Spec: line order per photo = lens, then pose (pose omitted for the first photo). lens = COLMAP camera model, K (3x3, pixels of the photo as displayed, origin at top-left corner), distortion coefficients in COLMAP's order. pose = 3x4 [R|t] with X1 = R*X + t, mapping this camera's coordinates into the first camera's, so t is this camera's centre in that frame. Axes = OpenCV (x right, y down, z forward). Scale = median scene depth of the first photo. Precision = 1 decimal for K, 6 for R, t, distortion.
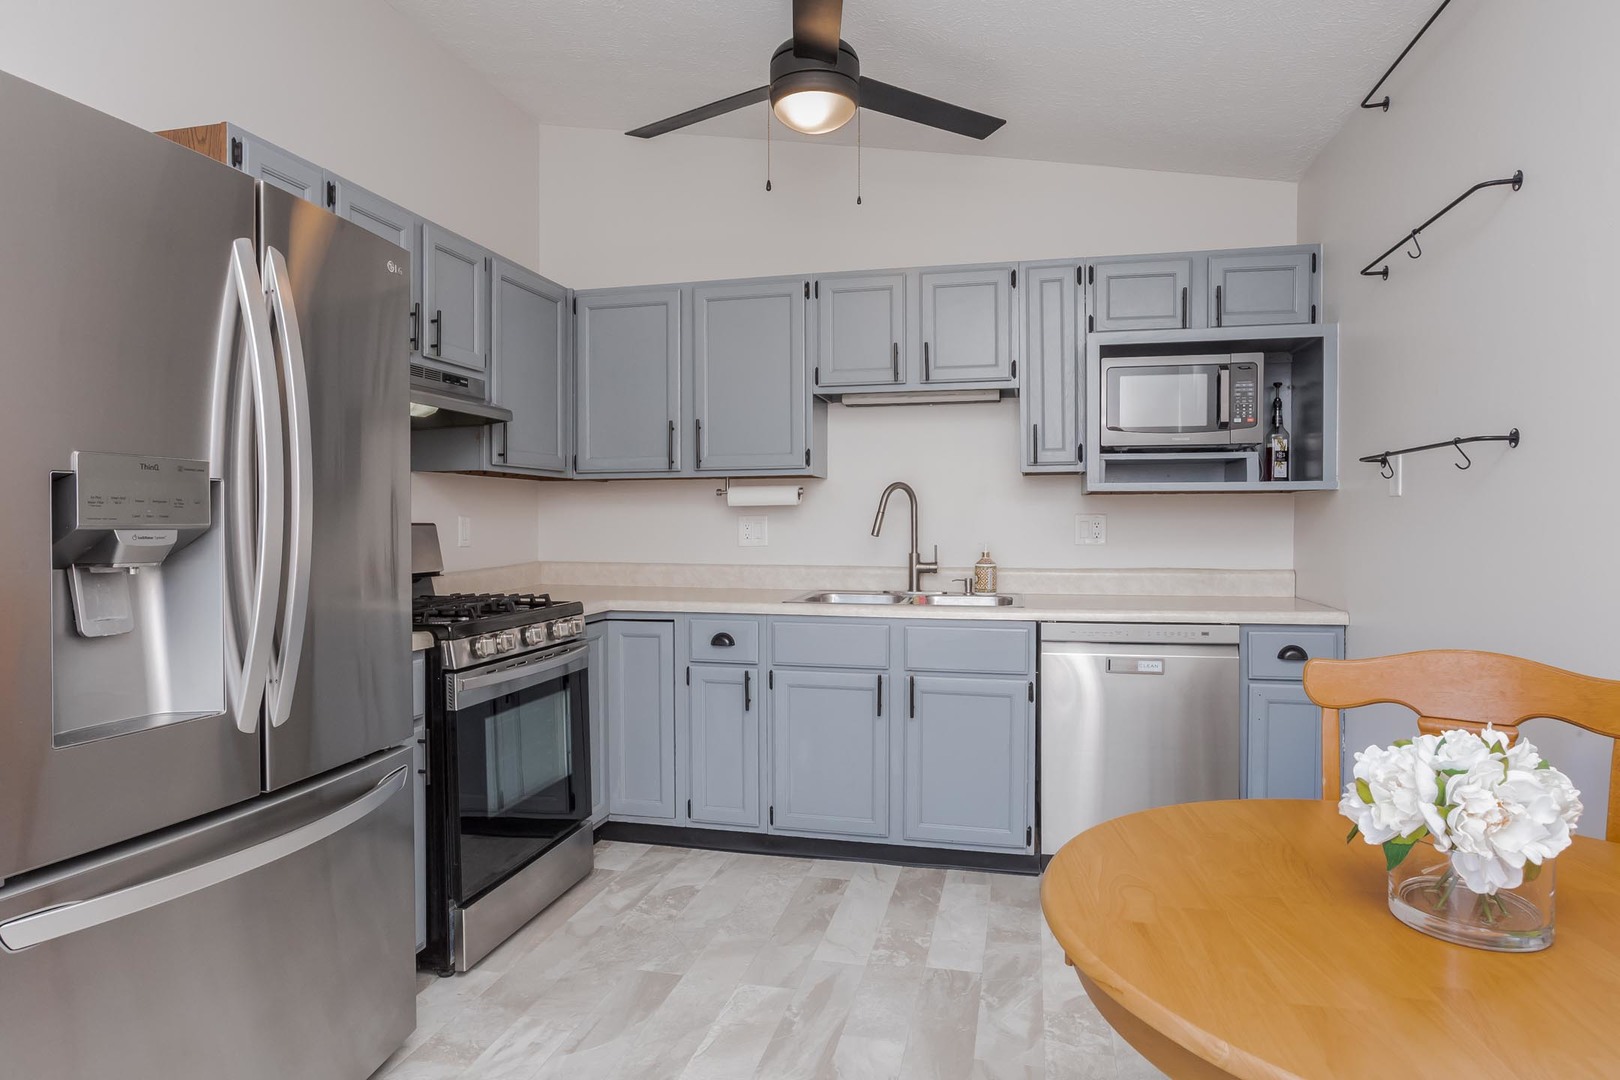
lens RADIAL K [[952.7, 0, 810.0], [0, 952.7, 540.0], [0, 0, 1]] dist [-0.002746, -0.000072]
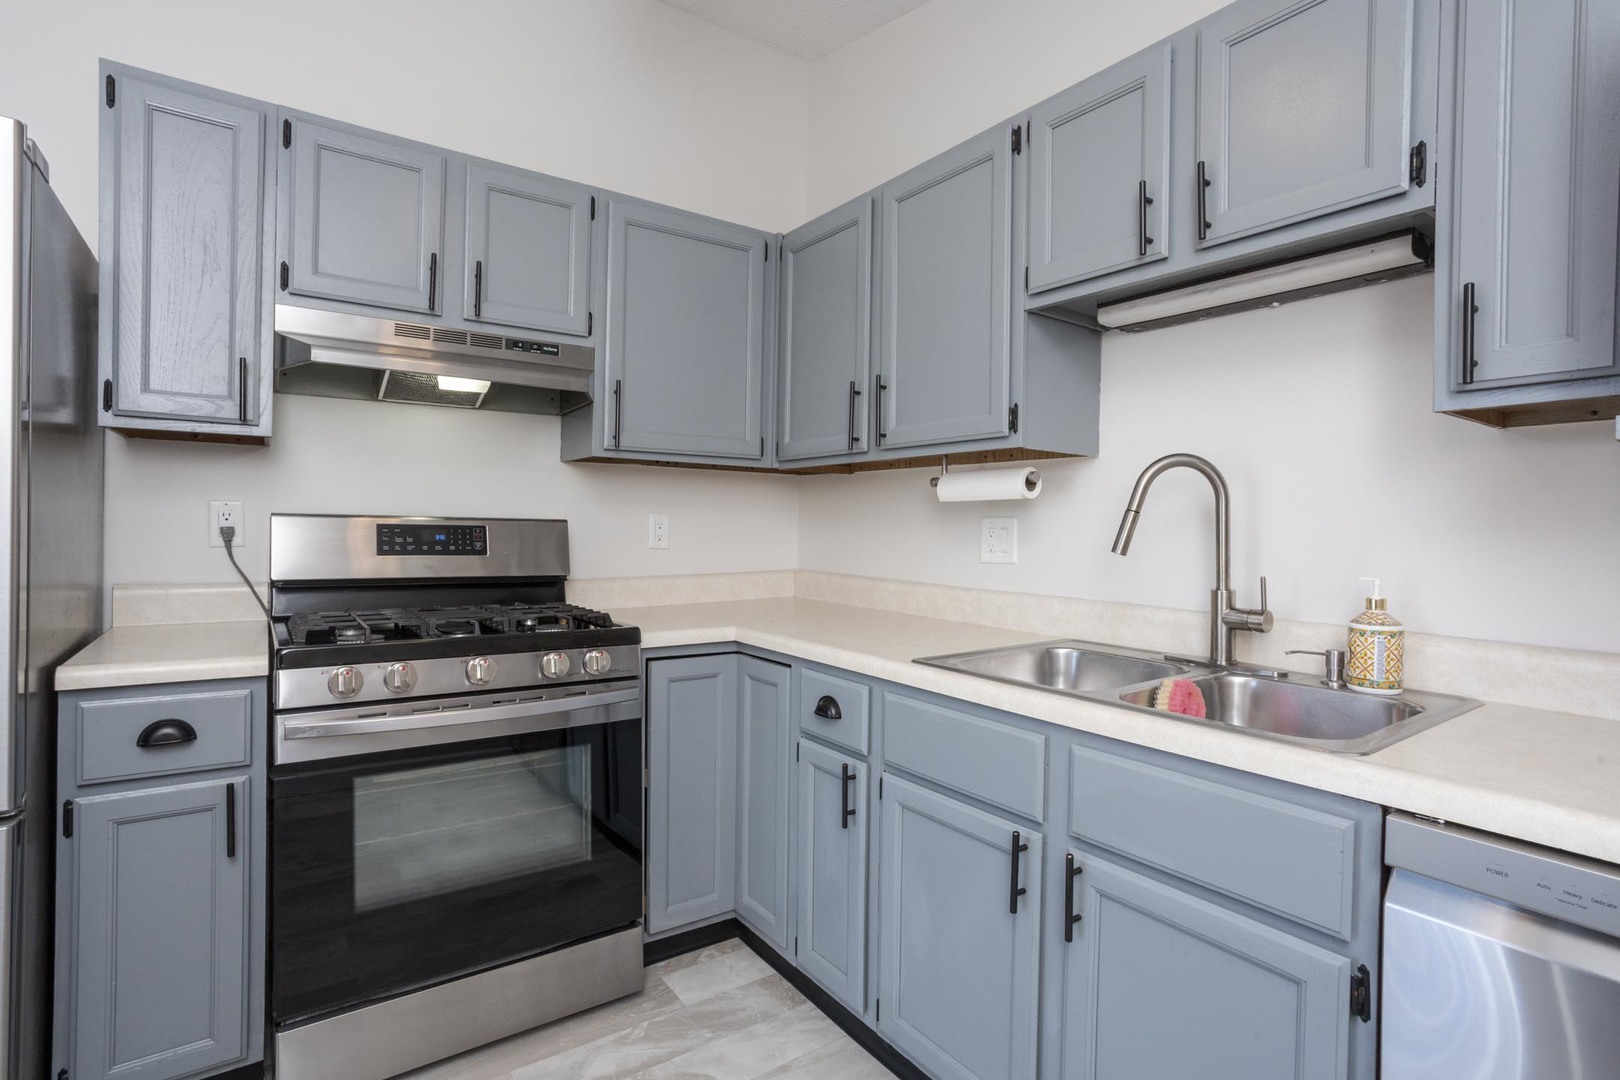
lens RADIAL K [[798.5, 0, 810.0], [0, 798.5, 540.0], [0, 0, 1]] dist [-0.038259, 0.016727]
pose [[0.756348, 0.026326, -0.653639, 0.241699], [-0.031973, 0.999483, 0.003259, -0.008544], [0.653388, 0.018433, 0.756799, 0.571395]]
